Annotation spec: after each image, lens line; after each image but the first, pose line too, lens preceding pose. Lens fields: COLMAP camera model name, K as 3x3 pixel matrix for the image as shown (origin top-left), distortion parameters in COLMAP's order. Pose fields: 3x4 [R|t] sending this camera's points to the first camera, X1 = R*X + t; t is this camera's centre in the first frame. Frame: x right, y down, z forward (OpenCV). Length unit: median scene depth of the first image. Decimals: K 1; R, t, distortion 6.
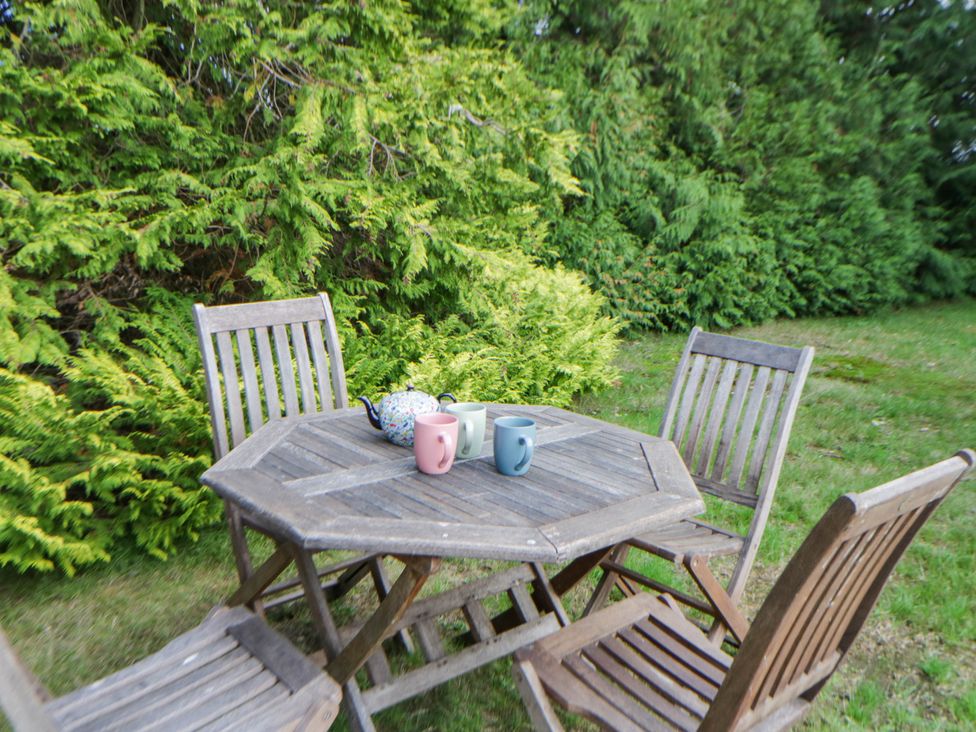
lens RADIAL K [[812.3, 0, 486.8], [0, 812.3, 367.1], [0, 0, 1]] dist [-0.012654, 0.011276]
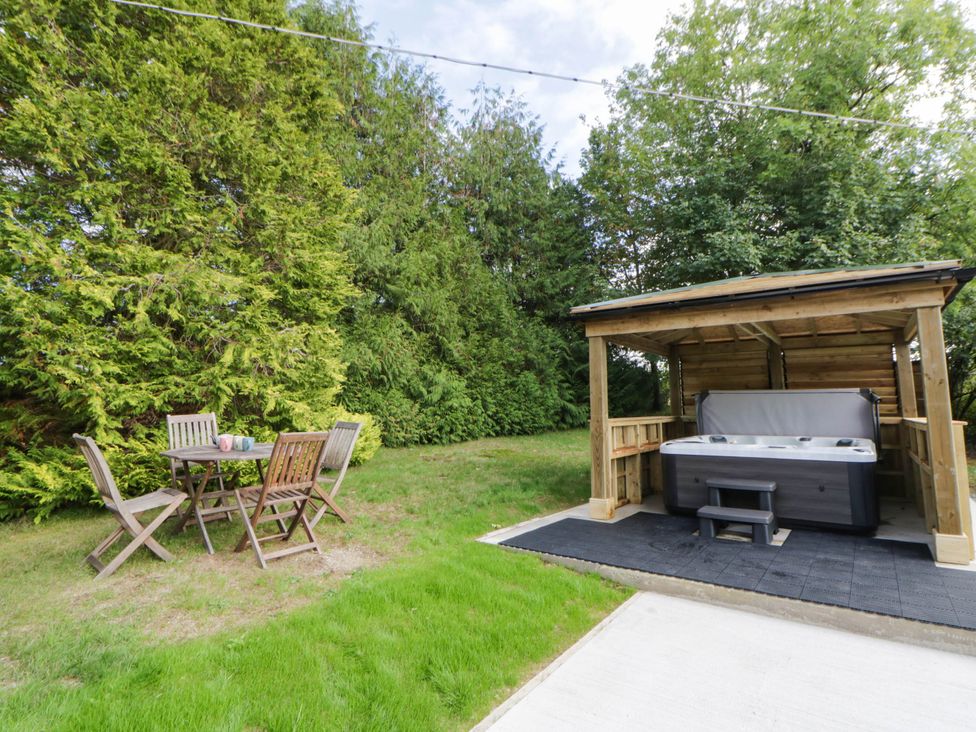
lens RADIAL K [[525.2, 0, 491.9], [0, 525.2, 362.2], [0, 0, 1]] dist [-0.005556, -0.009790]
pose [[0.990206, -0.019790, 0.138207, 0.429679], [0.053476, 0.968173, -0.244502, 0.199683], [-0.128970, 0.249498, 0.959749, -0.832416]]
